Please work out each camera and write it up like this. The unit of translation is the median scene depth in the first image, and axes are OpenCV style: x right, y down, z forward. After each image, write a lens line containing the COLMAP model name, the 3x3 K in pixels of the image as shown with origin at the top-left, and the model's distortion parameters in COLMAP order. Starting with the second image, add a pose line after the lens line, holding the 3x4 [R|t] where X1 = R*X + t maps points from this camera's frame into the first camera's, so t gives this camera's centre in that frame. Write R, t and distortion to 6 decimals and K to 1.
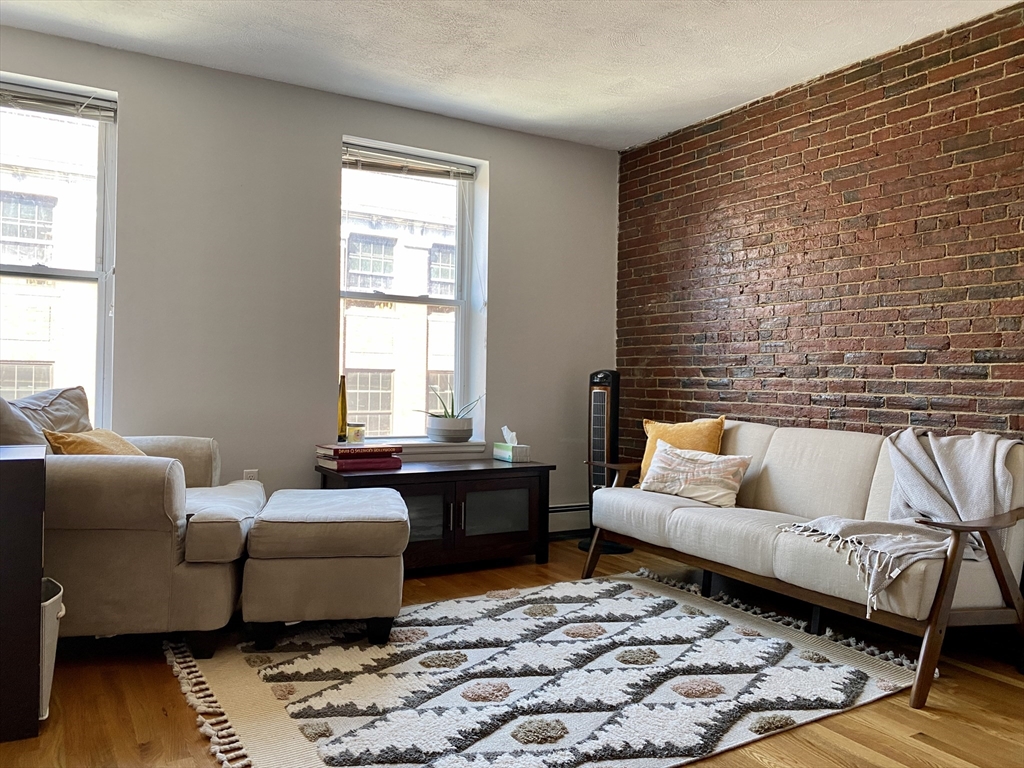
lens RADIAL K [[772.9, 0, 513.6], [0, 772.9, 373.2], [0, 0, 1]] dist [0.001614, -0.008068]
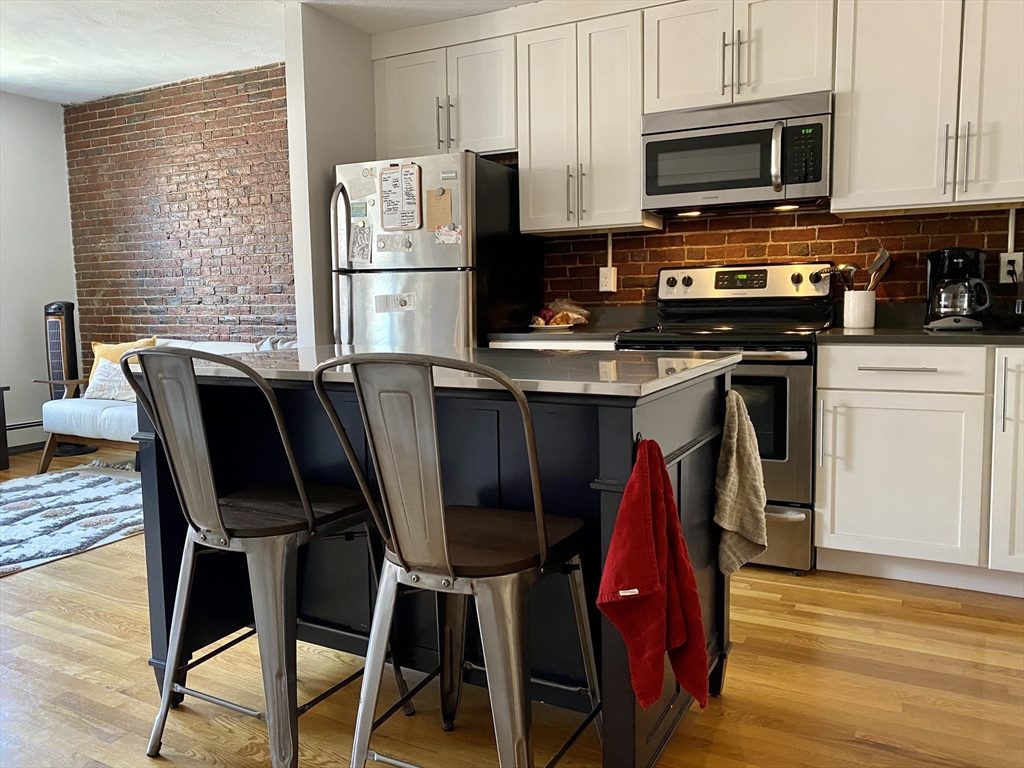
lens RADIAL K [[772.9, 0, 513.6], [0, 772.9, 373.2], [0, 0, 1]] dist [0.001614, -0.008068]
pose [[0.854984, -0.076936, 0.512916, 0.111399], [0.022231, 0.993464, 0.111960, -0.013321], [-0.518178, -0.084321, 0.851106, -0.390429]]
